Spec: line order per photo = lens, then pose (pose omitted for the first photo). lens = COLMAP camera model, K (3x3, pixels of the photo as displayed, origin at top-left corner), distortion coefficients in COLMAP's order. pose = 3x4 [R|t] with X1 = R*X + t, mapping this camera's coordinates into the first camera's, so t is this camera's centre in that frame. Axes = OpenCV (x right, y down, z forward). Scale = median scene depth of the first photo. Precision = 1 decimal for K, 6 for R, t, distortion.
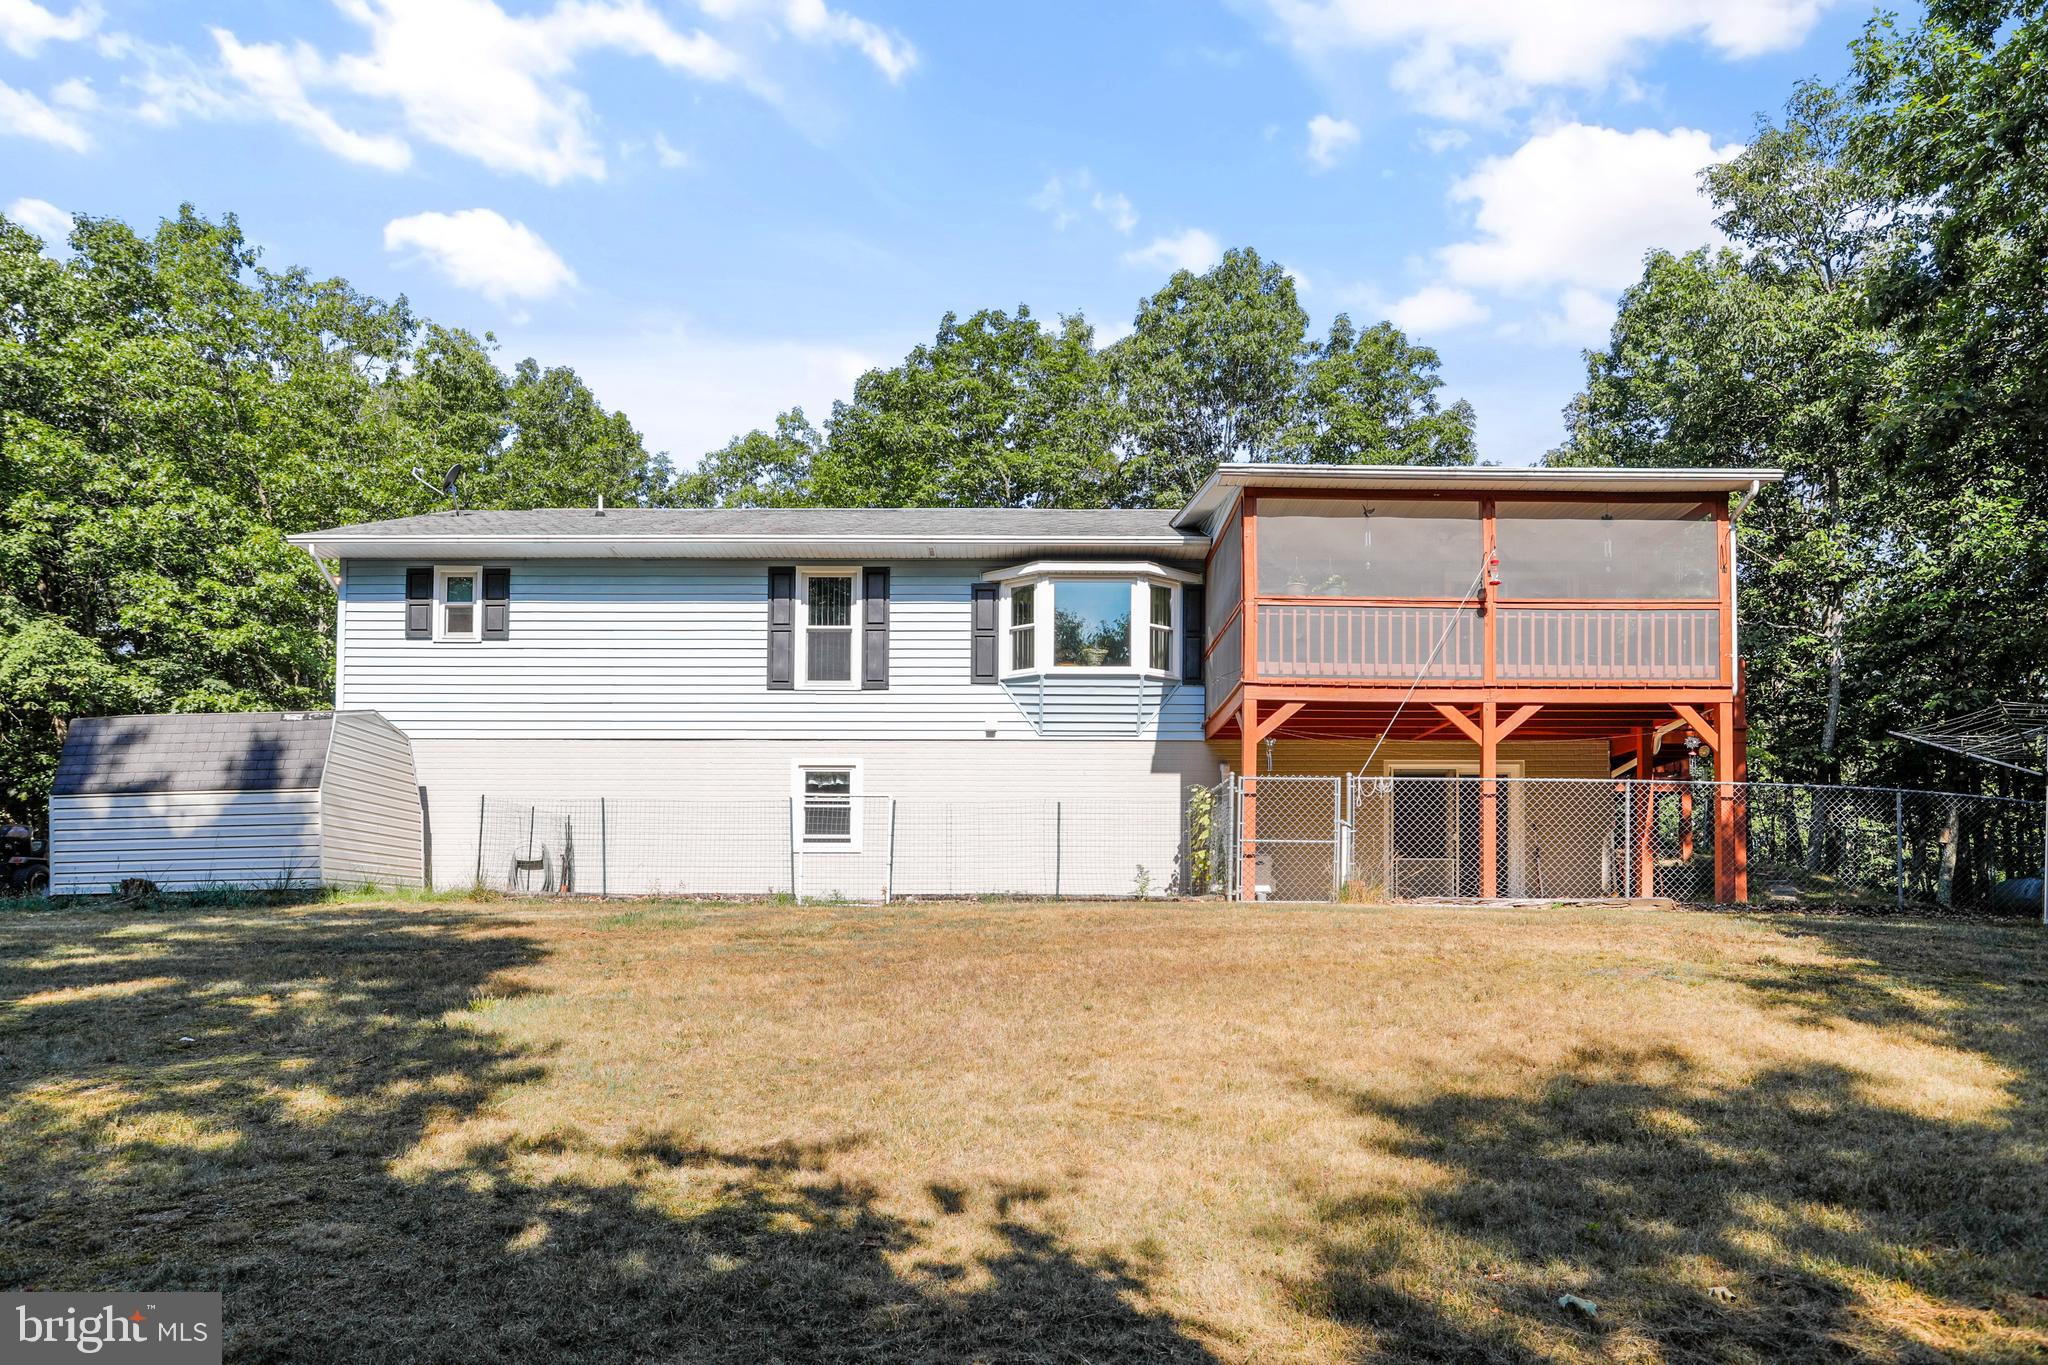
lens RADIAL K [[1253.6, 0, 1024.0], [0, 1253.6, 682.5], [0, 0, 1]] dist [-0.021590, 0.000487]
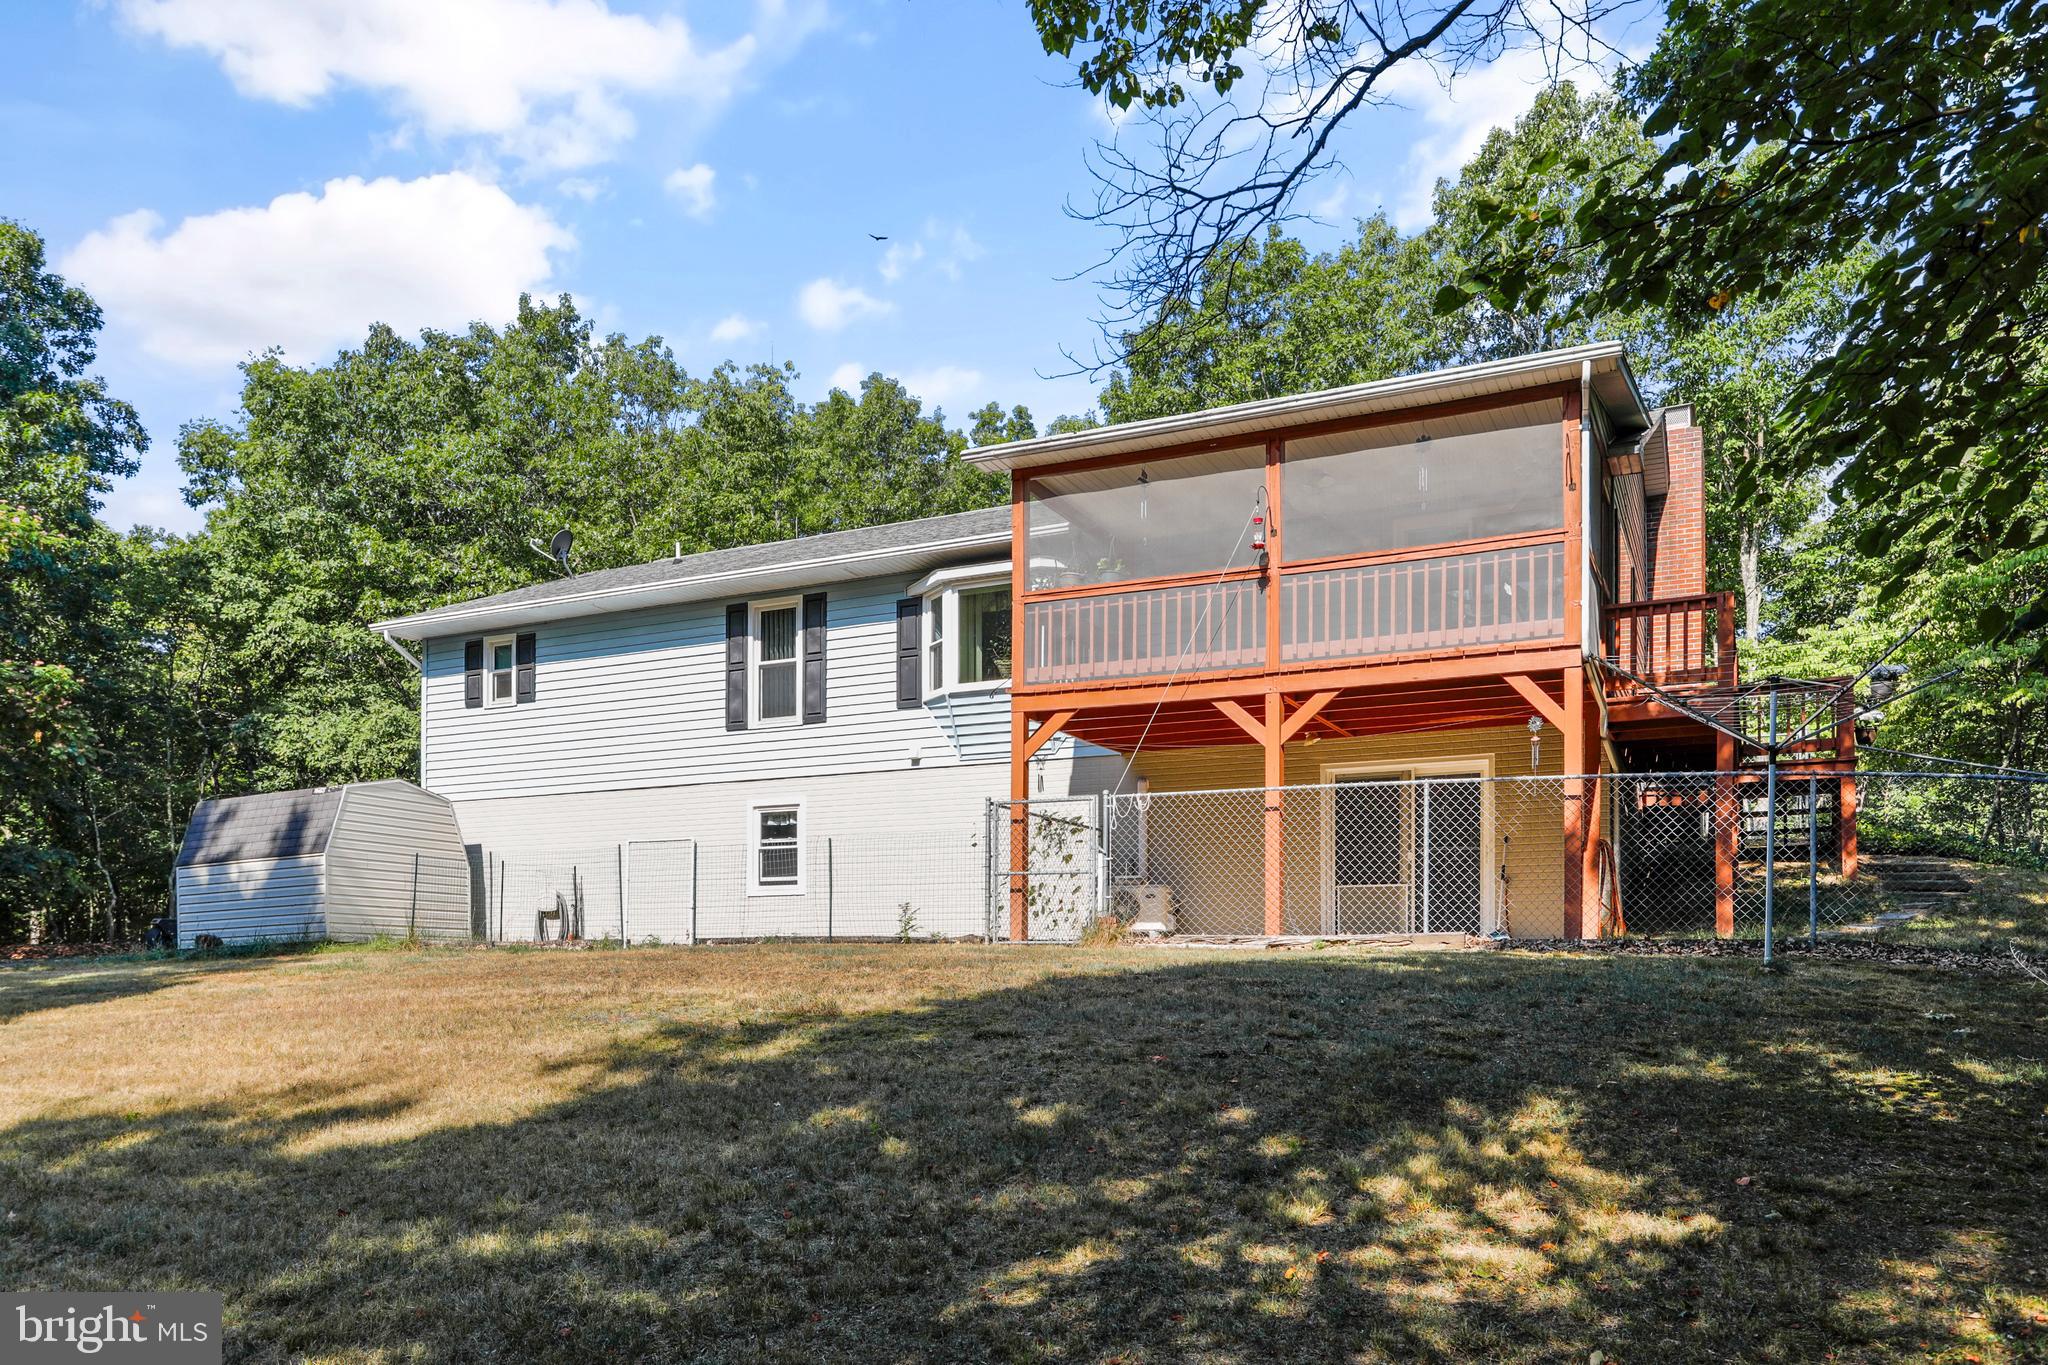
lens RADIAL K [[1528.1, 0, 1024.0], [0, 1528.1, 682.5], [0, 0, 1]] dist [0.002695, -0.000713]
pose [[0.889095, -0.087232, -0.449334, 0.545630], [0.087968, 0.995937, -0.019285, 0.011295], [0.449190, -0.022380, 0.893156, 0.035817]]
